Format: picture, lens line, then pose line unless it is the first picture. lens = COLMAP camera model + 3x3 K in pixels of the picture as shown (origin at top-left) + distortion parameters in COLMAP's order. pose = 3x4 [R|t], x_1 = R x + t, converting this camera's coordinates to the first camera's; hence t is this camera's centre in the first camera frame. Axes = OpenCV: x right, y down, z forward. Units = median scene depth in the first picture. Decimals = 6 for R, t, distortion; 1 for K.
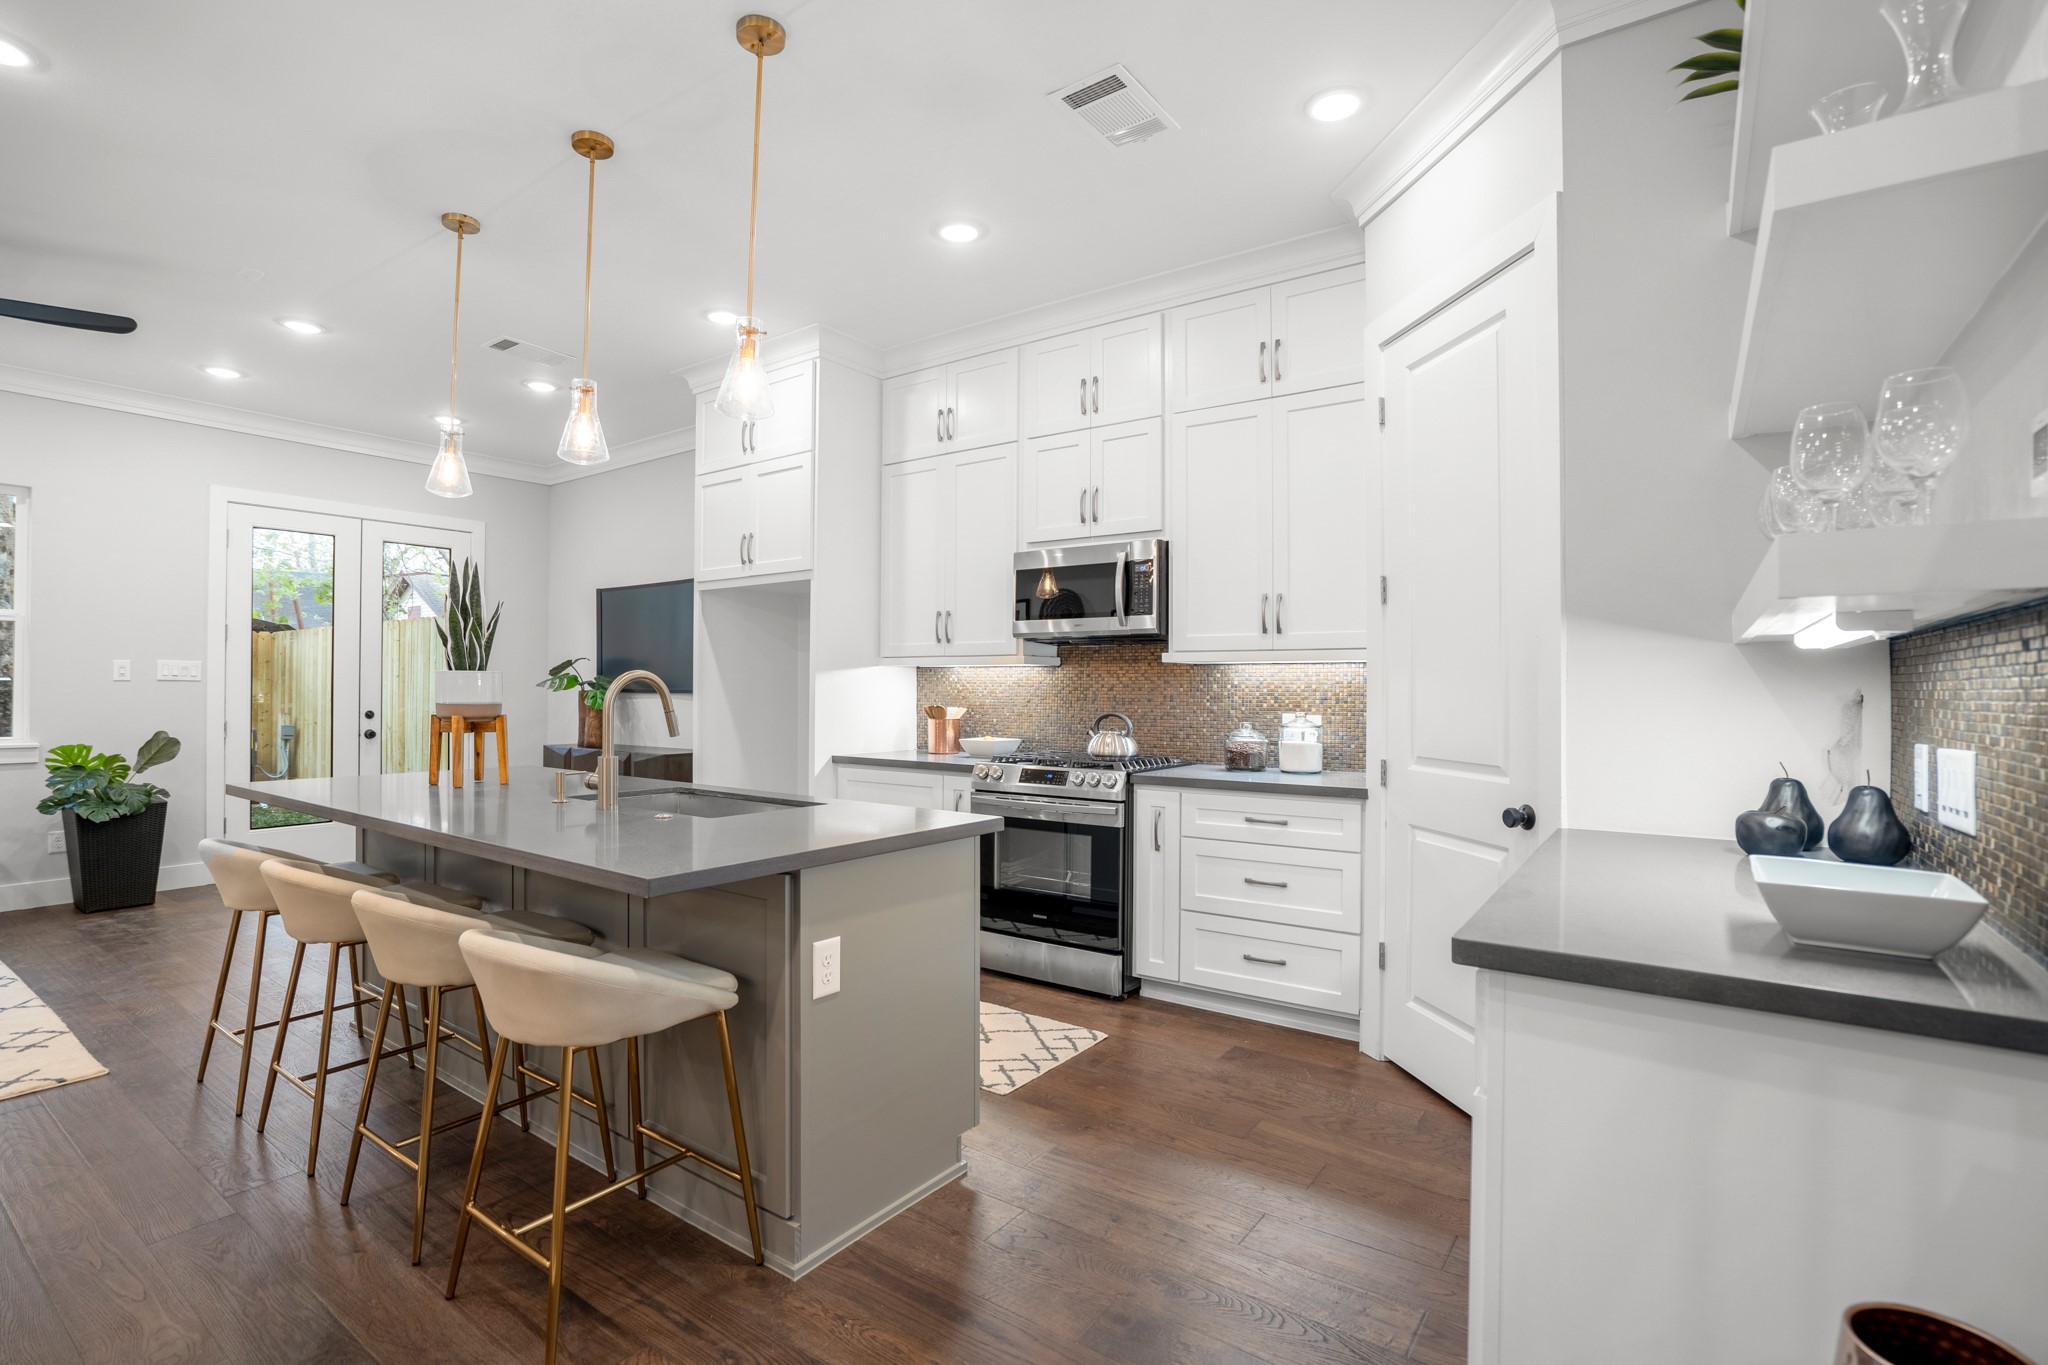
lens RADIAL K [[943.5, 0, 1002.9], [0, 943.5, 688.9], [0, 0, 1]] dist [-0.019485, 0.000676]
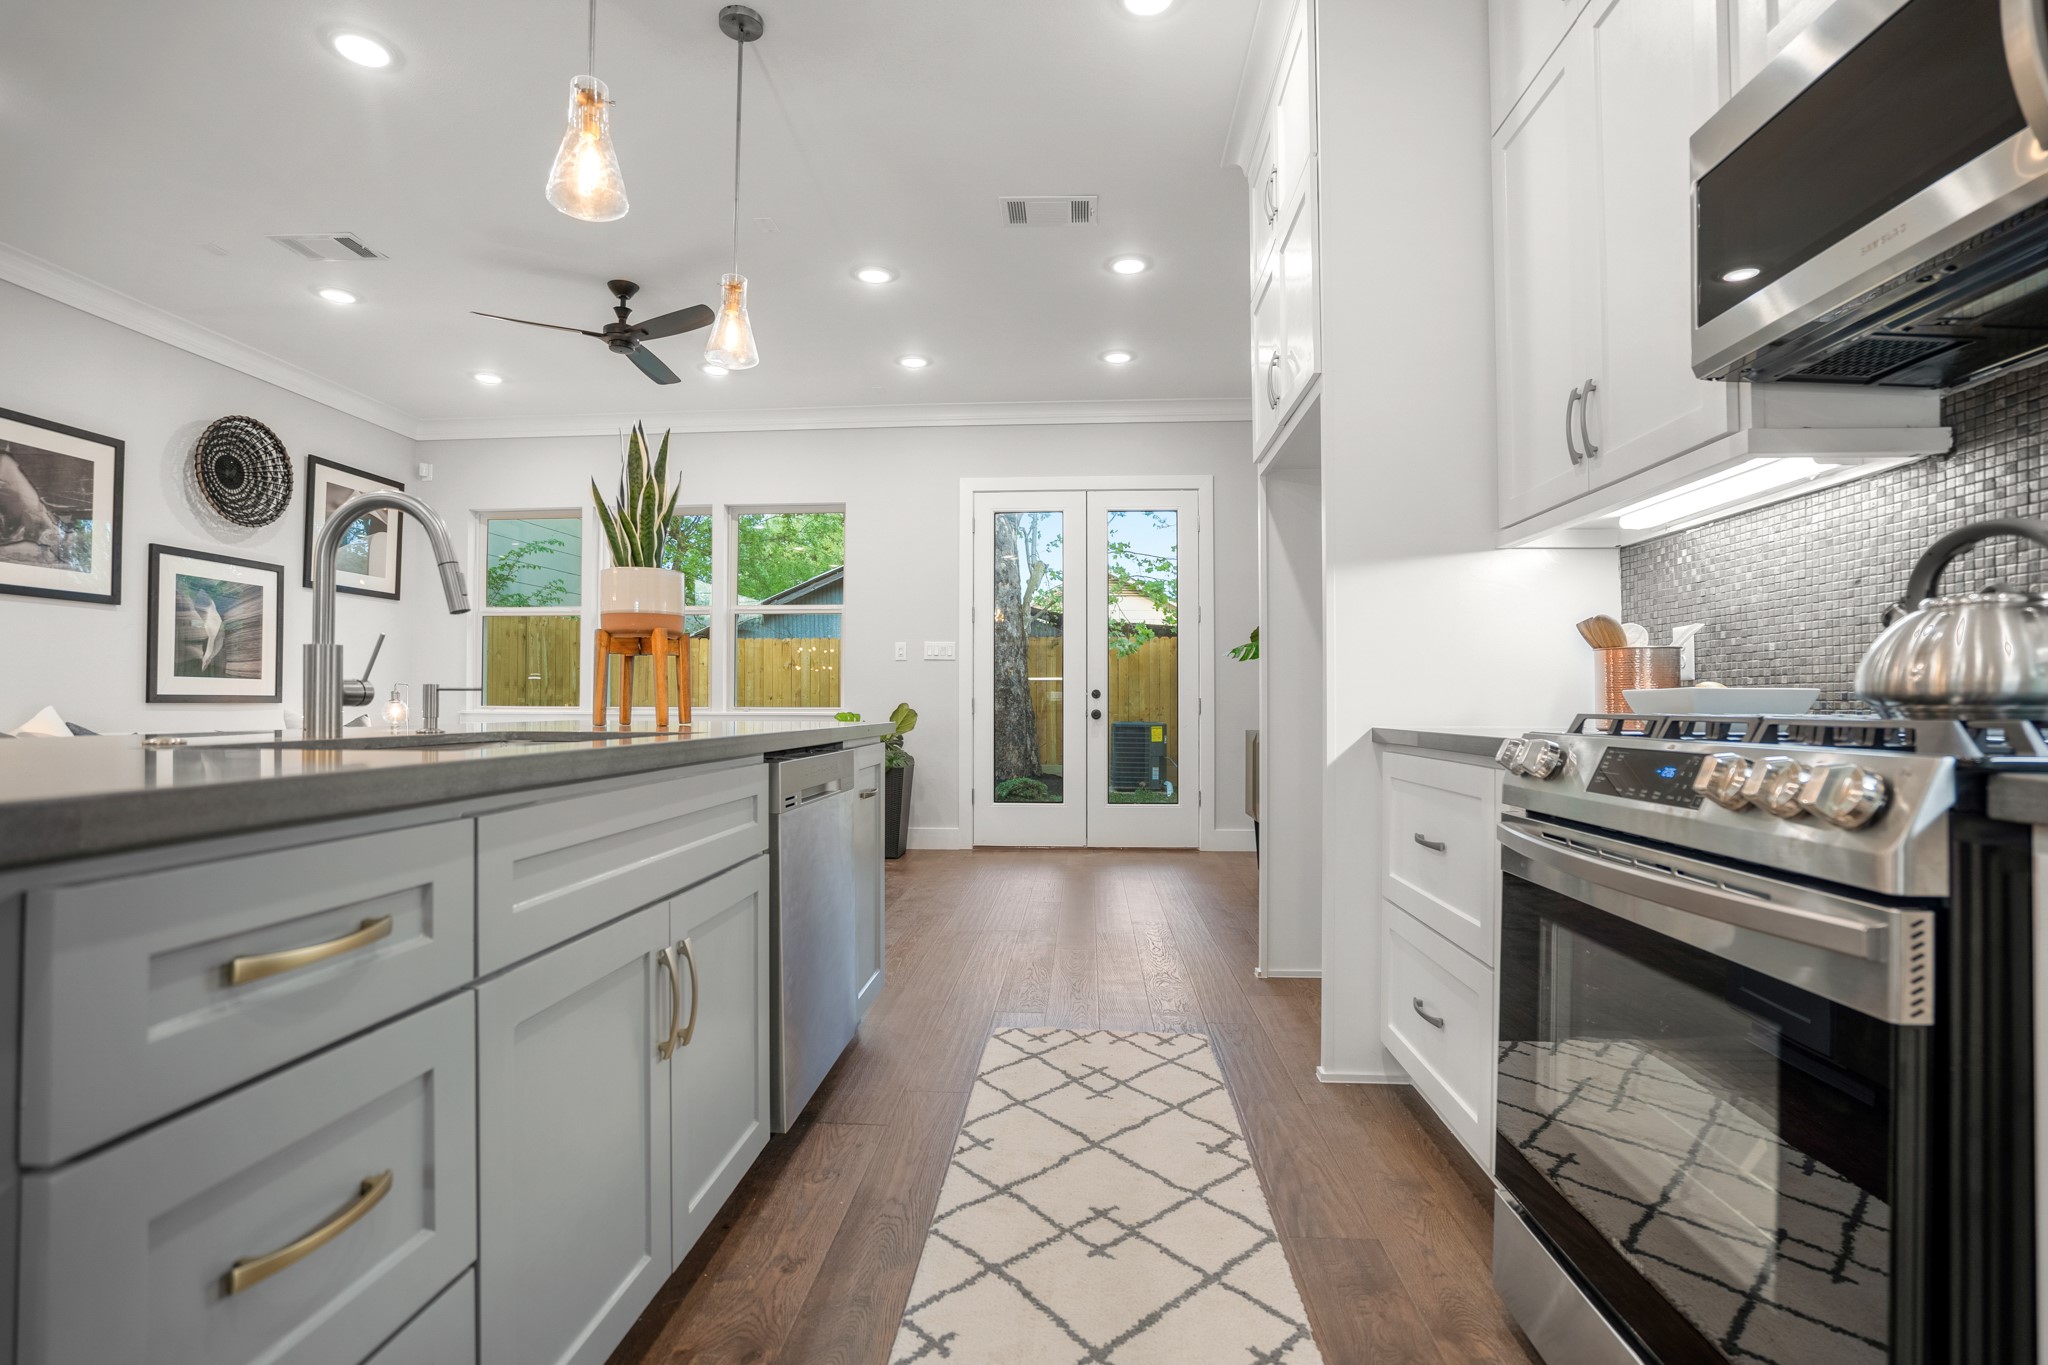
lens RADIAL K [[953.9, 0, 1026.6], [0, 953.9, 690.6], [0, 0, 1]] dist [-0.053504, 0.017144]
pose [[0.534434, -0.018336, -0.845011, 0.226697], [0.001519, 0.999784, -0.020734, 0.092166], [0.845209, 0.009797, 0.534347, 0.870041]]
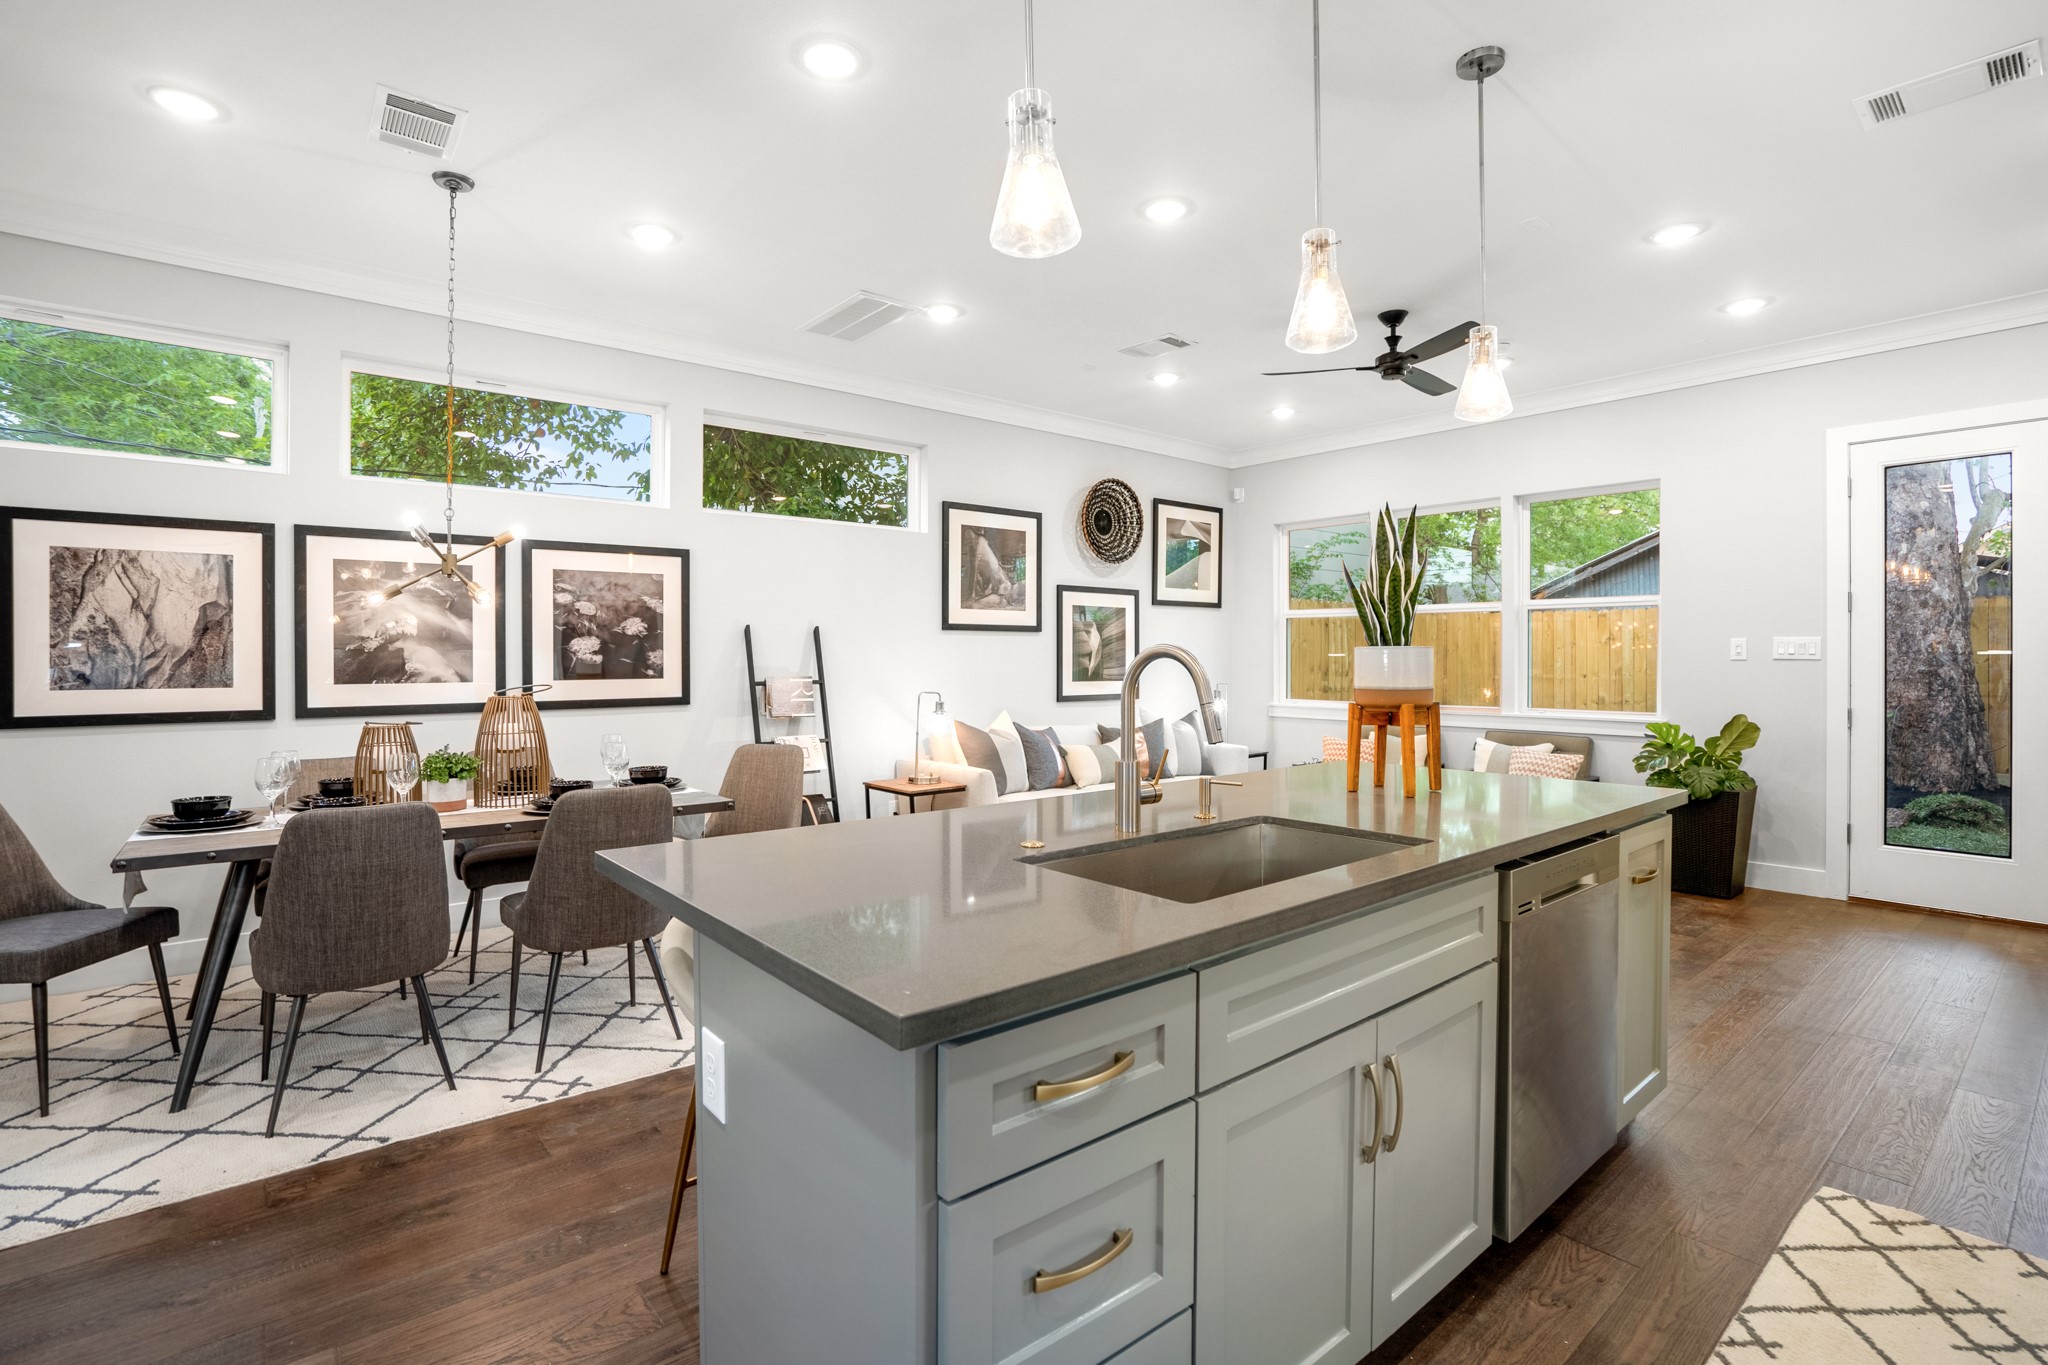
lens RADIAL K [[958.9, 0, 1022.6], [0, 958.9, 667.6], [0, 0, 1]] dist [-0.048194, 0.015260]
pose [[-0.245158, 0.002222, -0.969480, 0.280354], [-0.001836, 0.999995, 0.002756, -0.004034], [0.969481, 0.002456, -0.245153, 0.909331]]
